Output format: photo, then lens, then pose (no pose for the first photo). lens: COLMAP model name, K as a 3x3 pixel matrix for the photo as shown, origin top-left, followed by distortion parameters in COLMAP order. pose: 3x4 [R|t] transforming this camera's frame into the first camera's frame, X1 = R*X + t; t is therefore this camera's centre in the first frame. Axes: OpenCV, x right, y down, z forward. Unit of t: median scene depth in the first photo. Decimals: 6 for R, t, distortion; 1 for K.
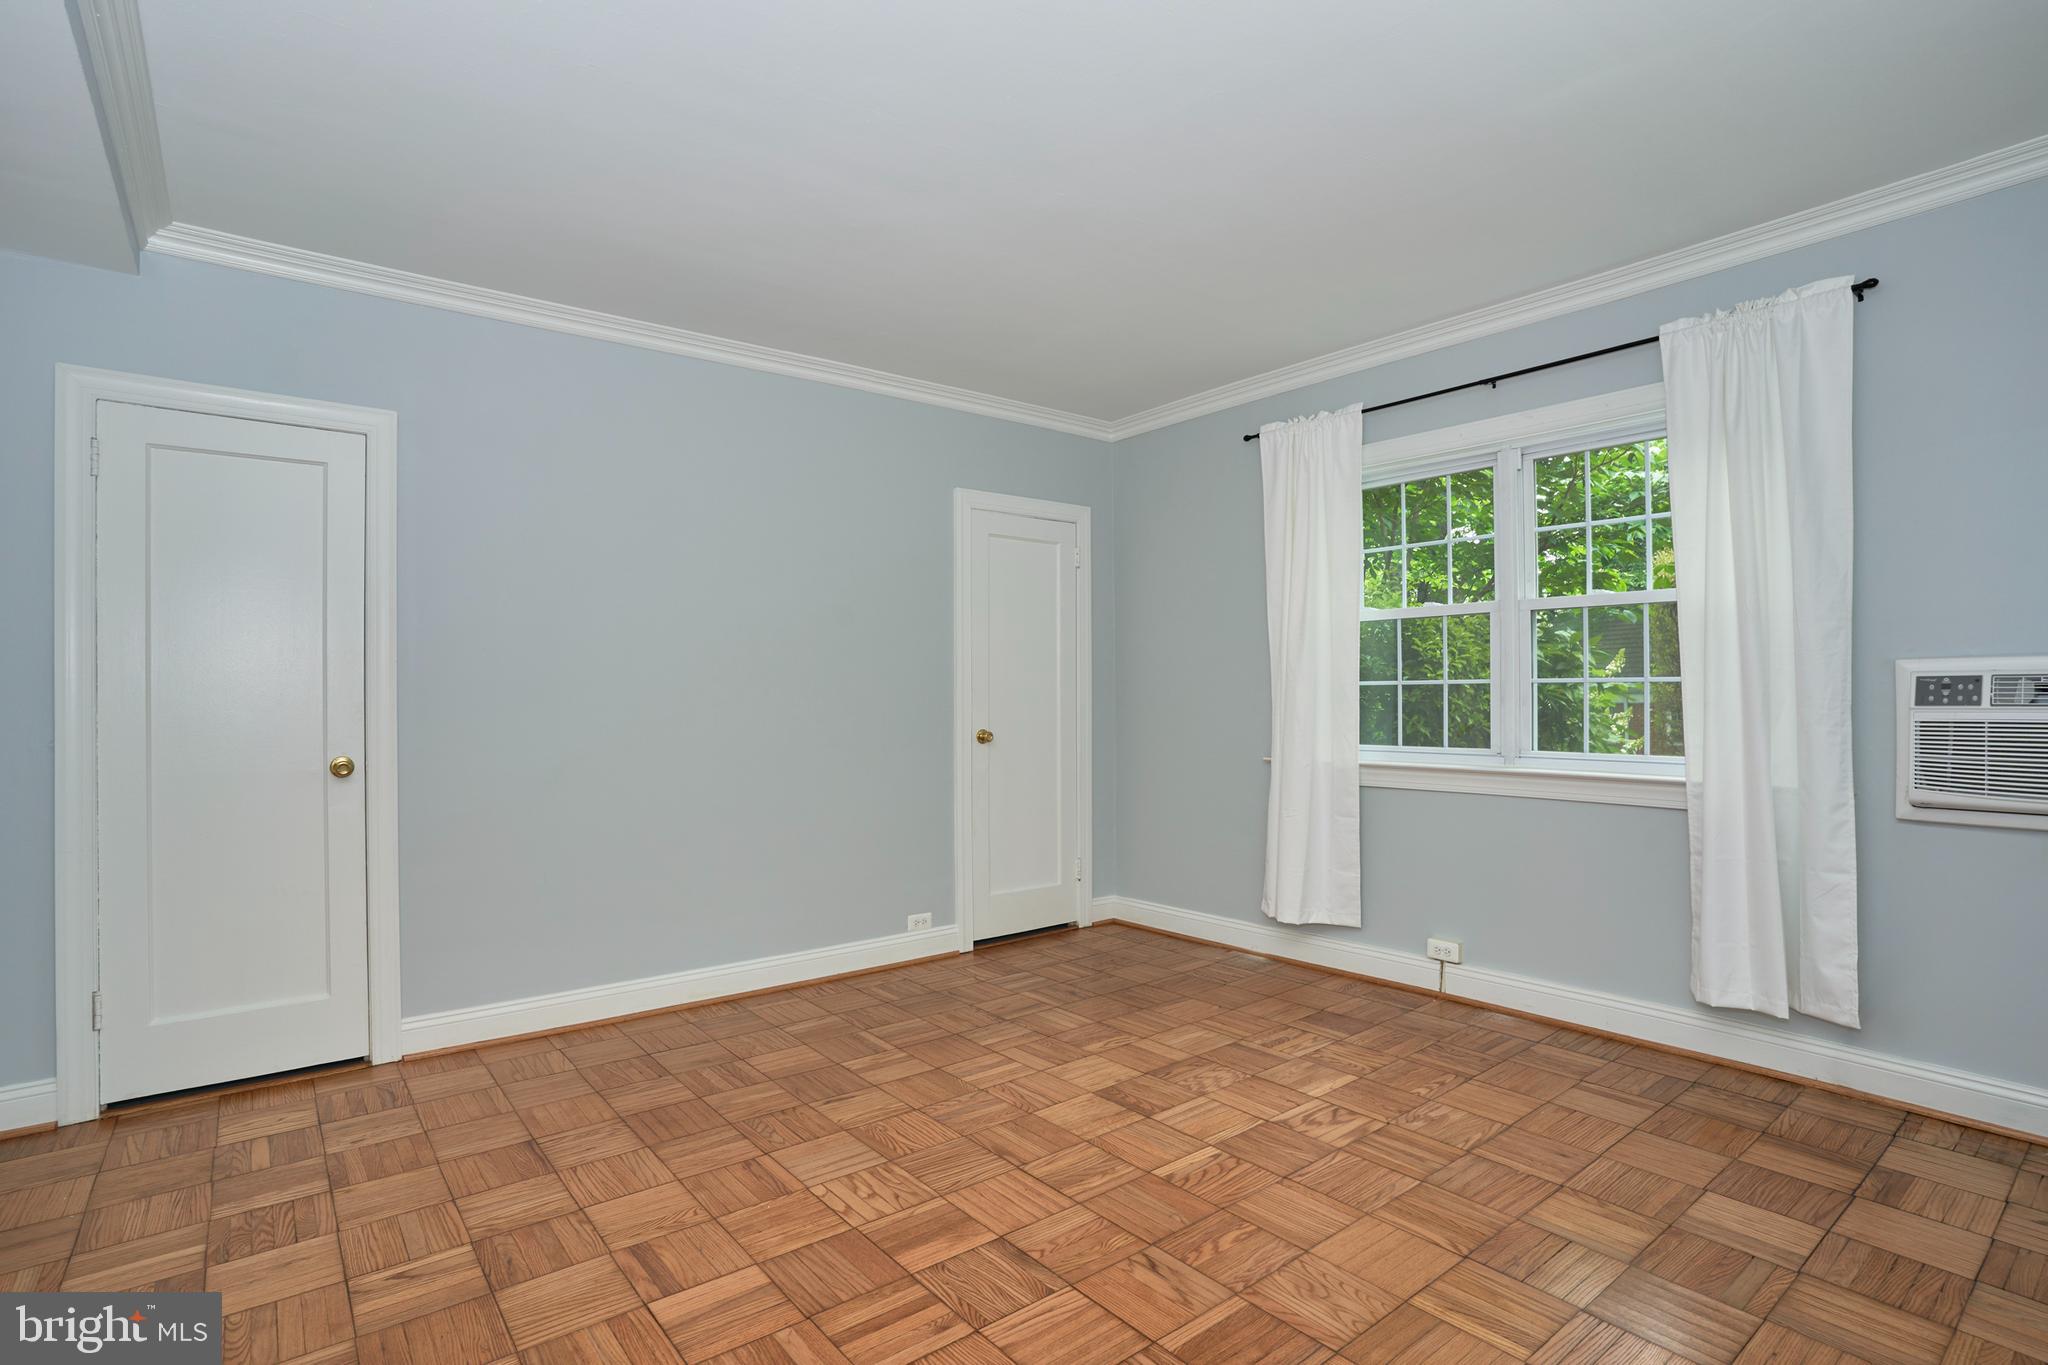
lens RADIAL K [[1004.3, 0, 1010.0], [0, 1004.3, 687.1], [0, 0, 1]] dist [-0.077203, 0.036720]
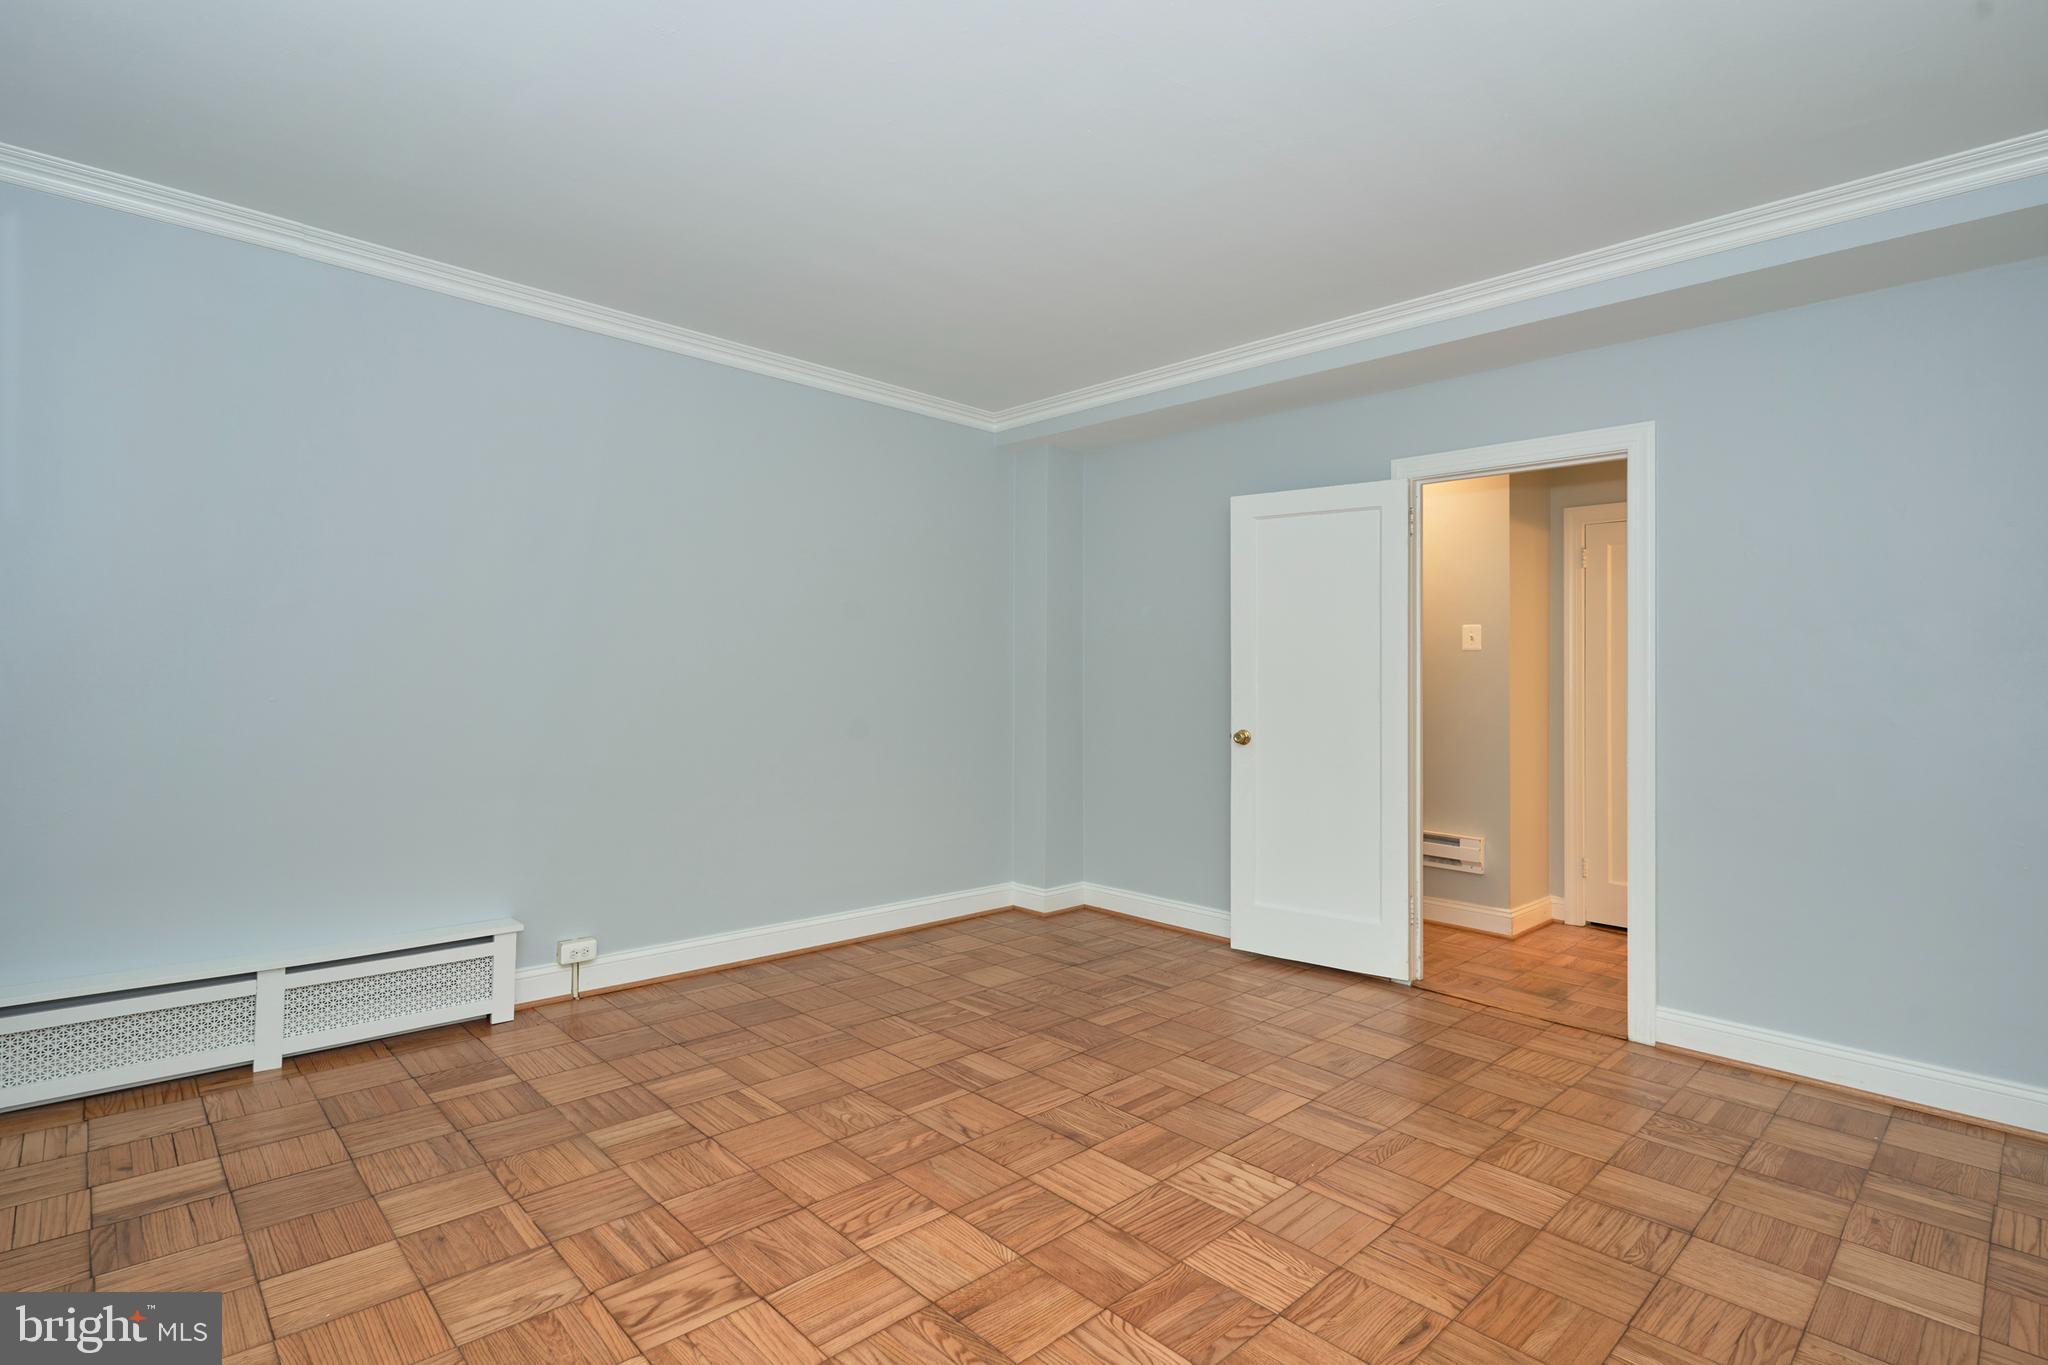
lens RADIAL K [[987.1, 0, 1037.4], [0, 987.1, 686.0], [0, 0, 1]] dist [0.005864, 0.000134]
pose [[-0.993533, -0.008943, -0.113195, 0.134282], [-0.008394, 0.999951, -0.005328, 0.010620], [0.113237, -0.004344, -0.993559, 1.522582]]
